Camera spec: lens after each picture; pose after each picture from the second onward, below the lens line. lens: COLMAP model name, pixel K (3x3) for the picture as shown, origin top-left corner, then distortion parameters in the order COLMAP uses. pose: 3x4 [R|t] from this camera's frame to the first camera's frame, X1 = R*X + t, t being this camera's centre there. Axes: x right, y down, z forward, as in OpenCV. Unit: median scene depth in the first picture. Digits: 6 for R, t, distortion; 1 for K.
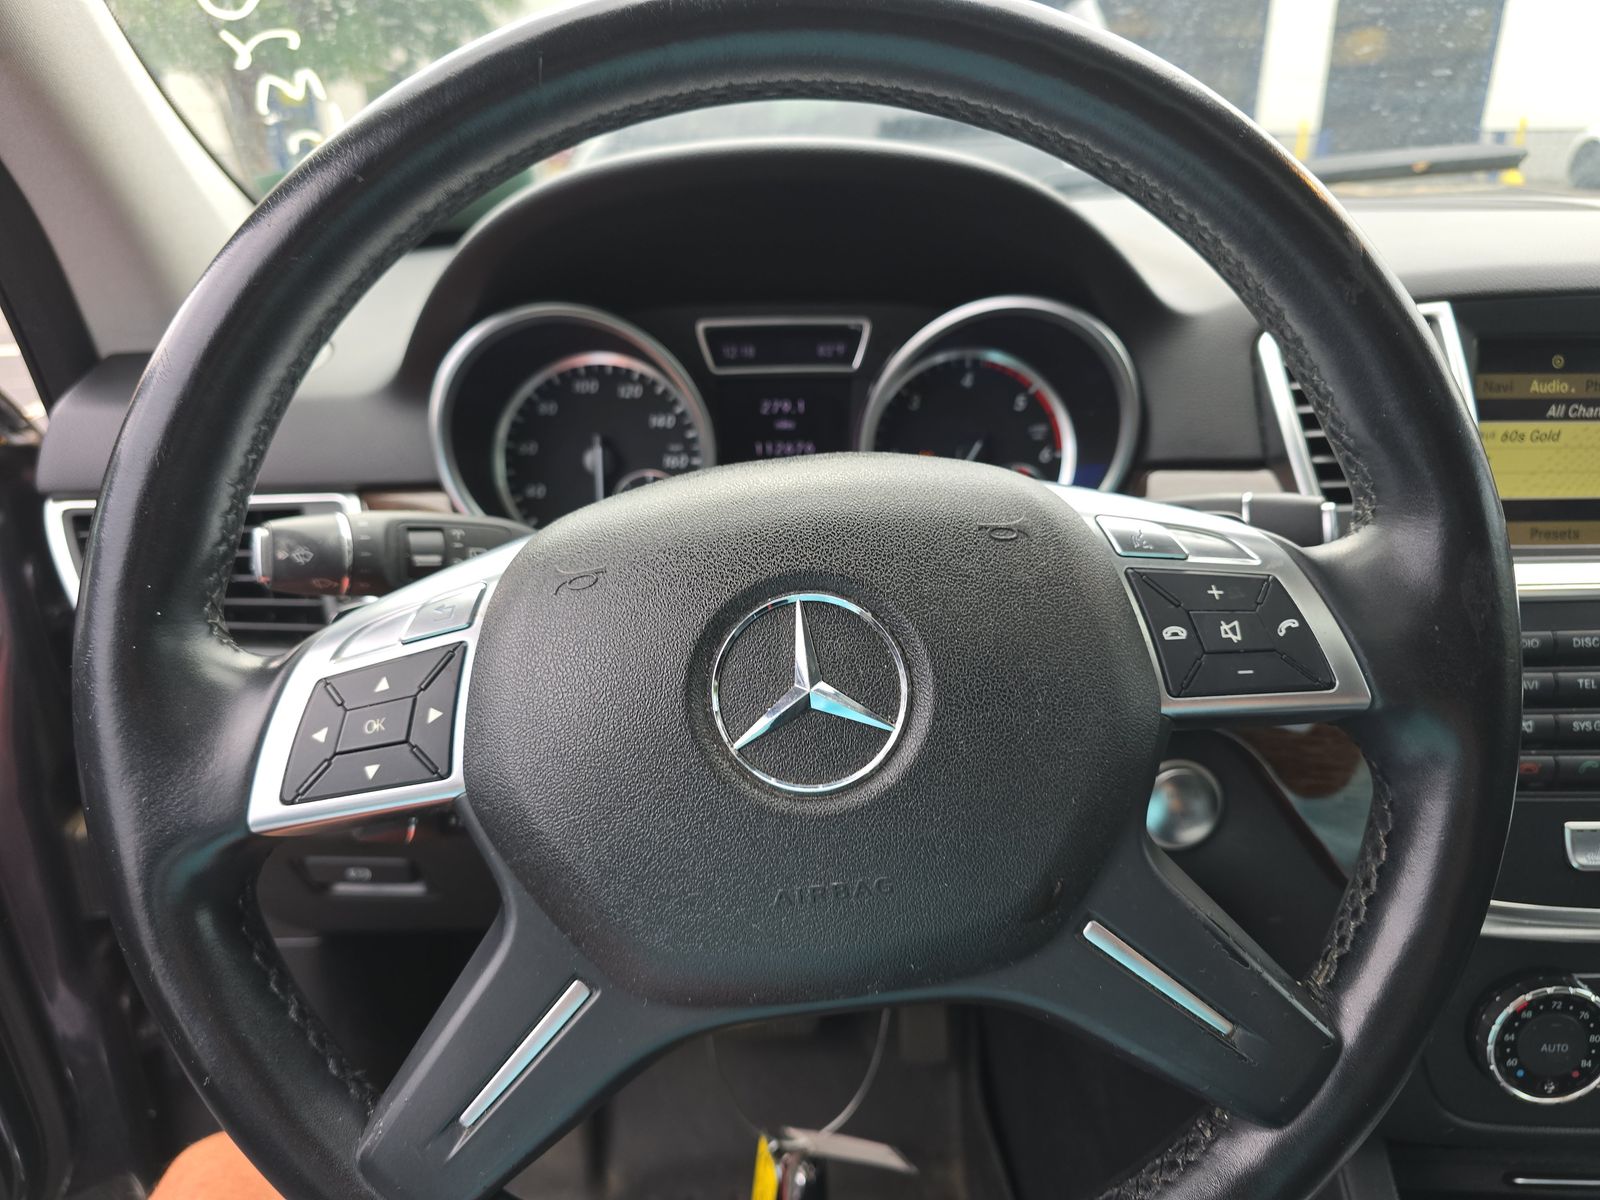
lens RADIAL K [[1070.1, 0, 800.0], [0, 1070.1, 600.0], [0, 0, 1]] dist [0.038049, -0.034018]
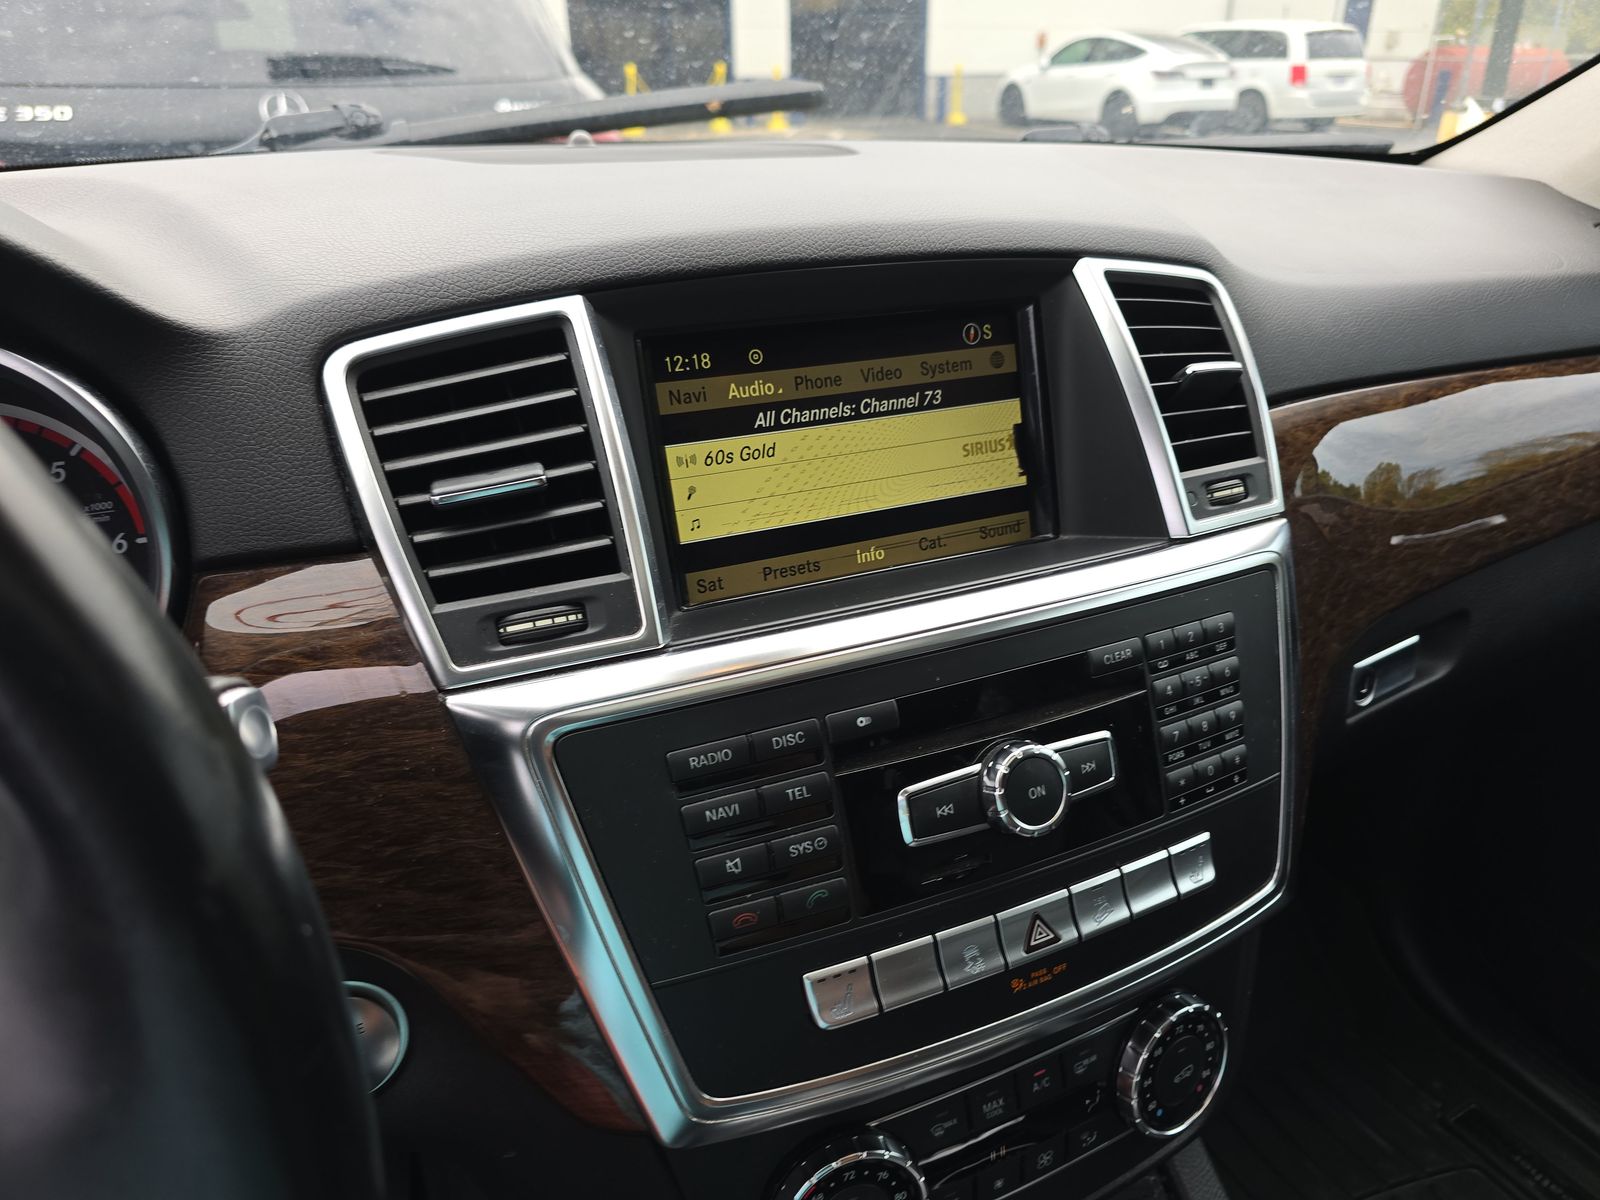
lens RADIAL K [[1070.1, 0, 800.0], [0, 1070.1, 600.0], [0, 0, 1]] dist [0.038049, -0.034018]
pose [[0.917587, -0.170862, 0.358943, 0.418511], [0.154983, 0.985232, 0.072791, -0.097522], [-0.366079, -0.011162, 0.930517, 0.258451]]
